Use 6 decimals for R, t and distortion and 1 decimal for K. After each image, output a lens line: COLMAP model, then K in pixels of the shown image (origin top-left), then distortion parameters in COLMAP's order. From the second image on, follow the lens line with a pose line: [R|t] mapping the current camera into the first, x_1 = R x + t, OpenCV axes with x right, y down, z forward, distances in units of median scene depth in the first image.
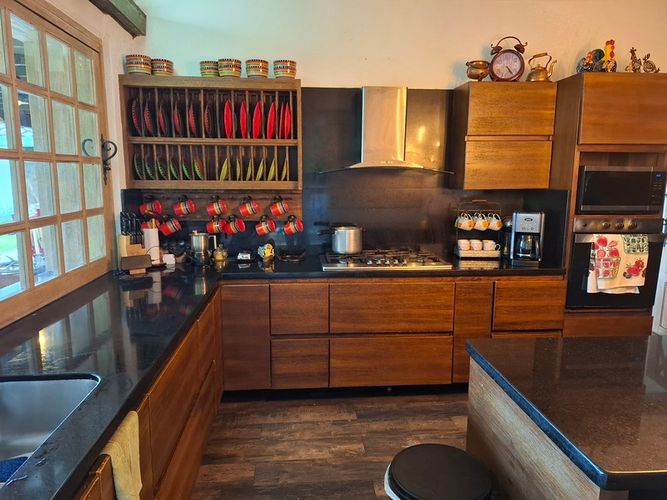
lens RADIAL K [[458.4, 0, 331.7], [0, 458.4, 237.8], [0, 0, 1]] dist [0.092559, -0.111051]
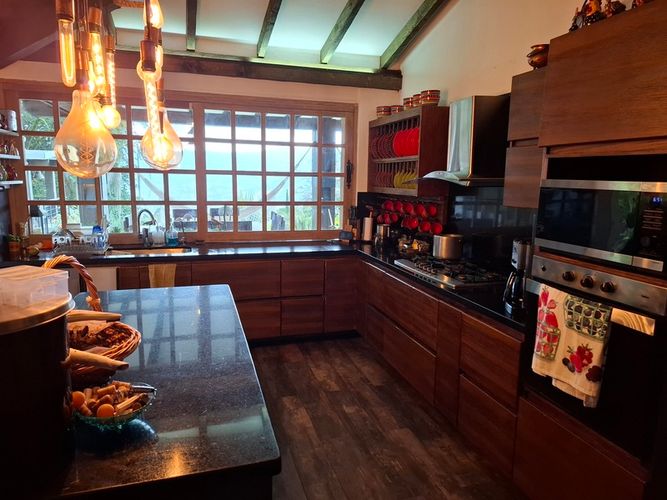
lens RADIAL K [[458.4, 0, 331.7], [0, 458.4, 237.8], [0, 0, 1]] dist [0.092559, -0.111051]
pose [[0.216185, 0.134154, -0.967092, 1.124209], [-0.151076, 0.983182, 0.102615, -0.093797], [0.964593, 0.123920, 0.232817, 0.557367]]
